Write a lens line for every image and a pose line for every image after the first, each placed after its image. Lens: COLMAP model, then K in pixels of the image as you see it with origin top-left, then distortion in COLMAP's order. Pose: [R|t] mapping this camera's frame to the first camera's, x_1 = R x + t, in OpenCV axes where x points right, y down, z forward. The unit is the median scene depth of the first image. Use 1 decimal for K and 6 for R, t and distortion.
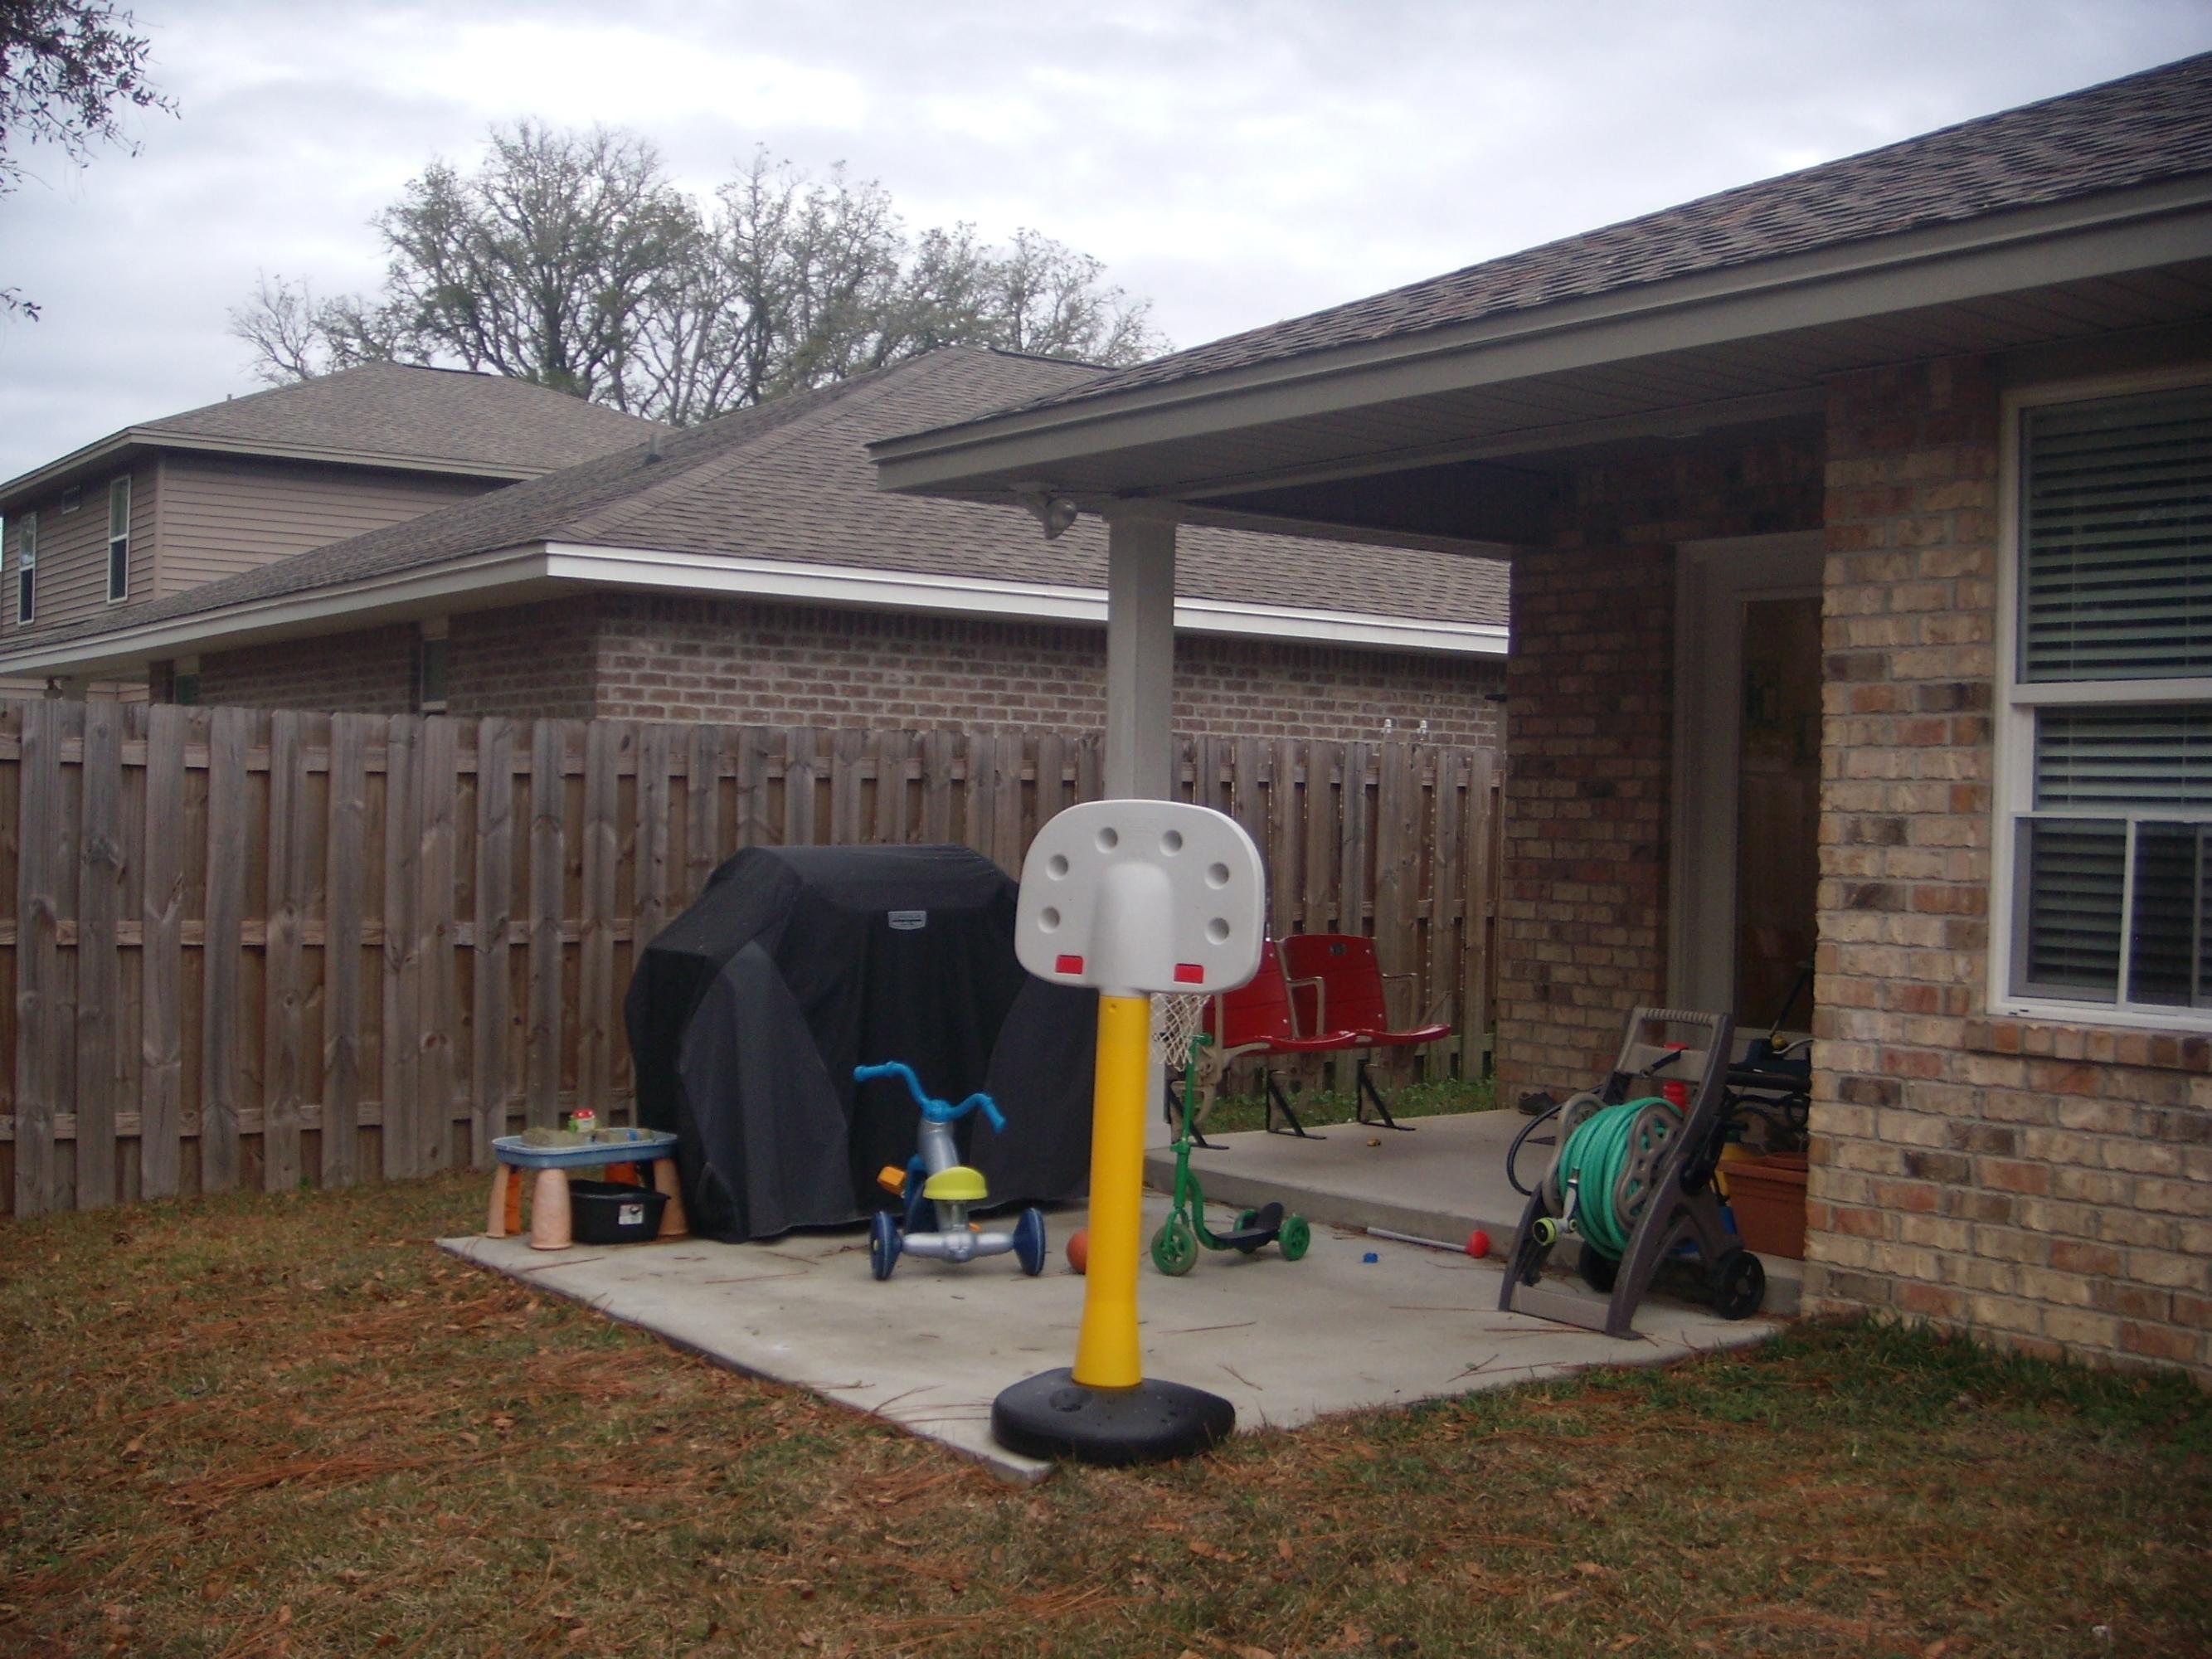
lens RADIAL K [[2586.4, 0, 1106.0], [0, 2586.4, 829.5], [0, 0, 1]] dist [-0.131148, 0.076666]
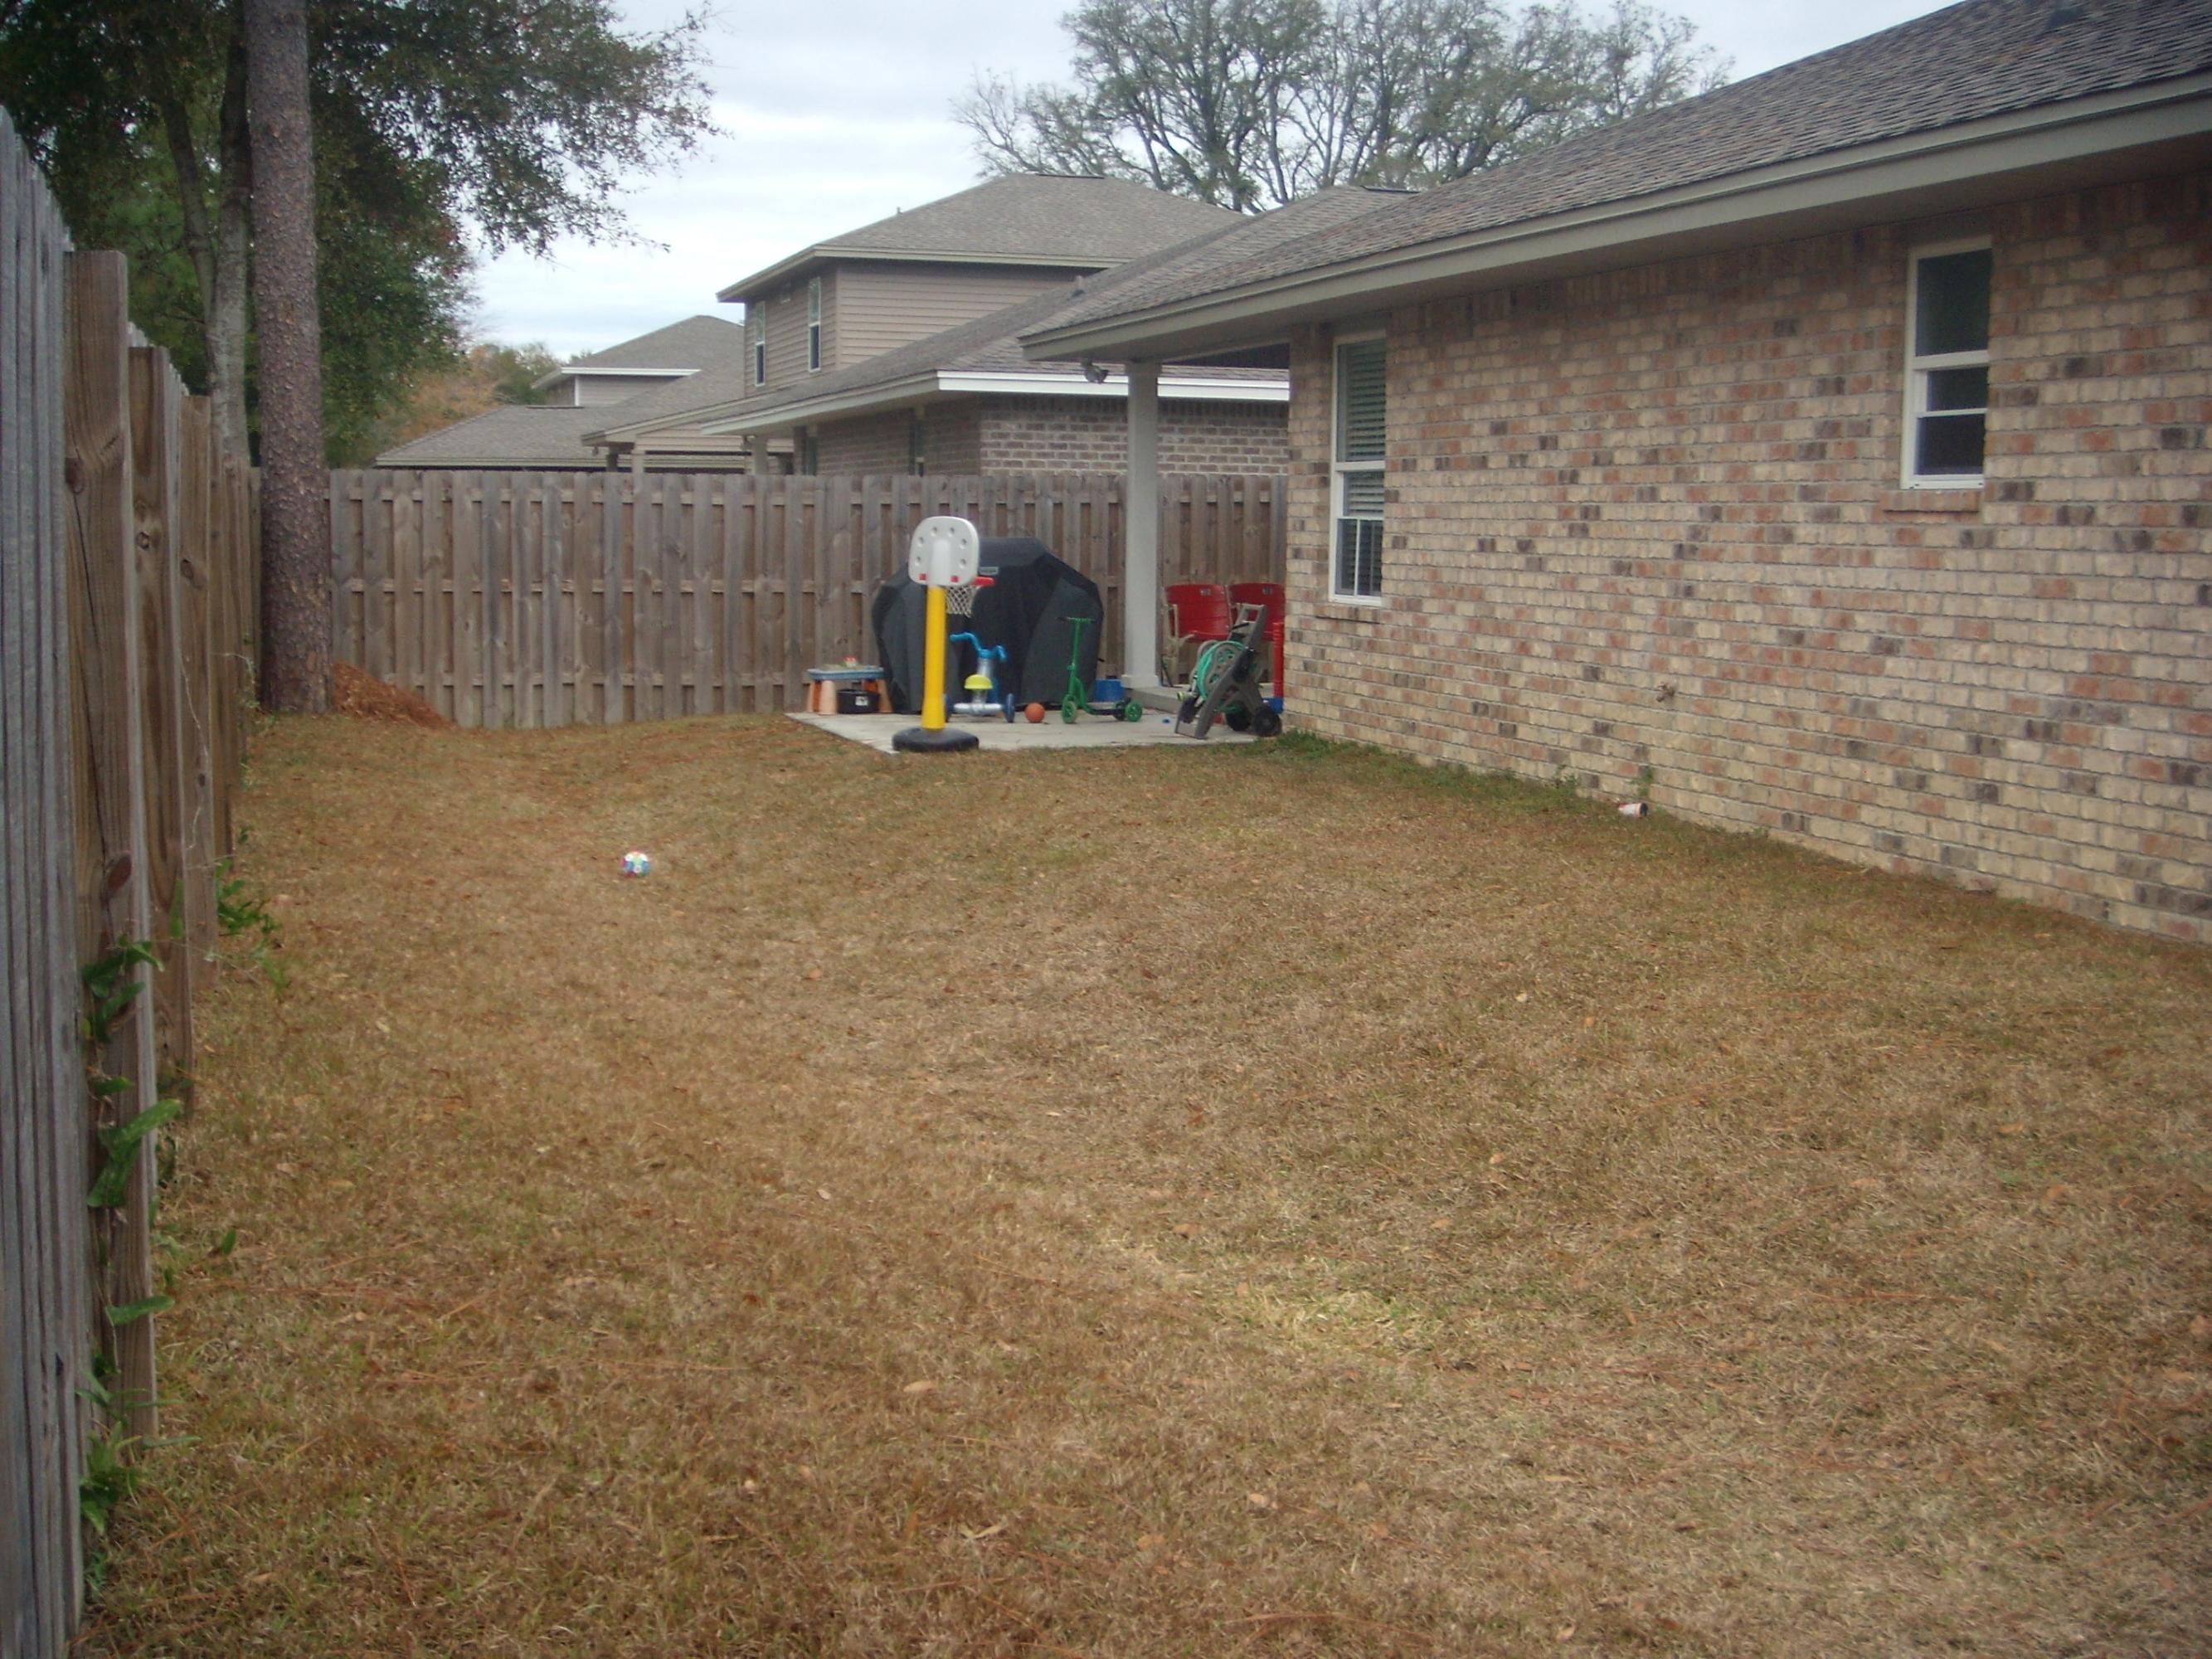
lens RADIAL K [[2654.8, 0, 1106.0], [0, 2654.8, 829.5], [0, 0, 1]] dist [-0.152492, 0.052752]
pose [[0.951483, 0.023778, -0.306781, 0.499022], [0.009598, 0.994231, 0.106830, 0.009597], [0.307551, -0.104592, 0.945766, -0.781757]]
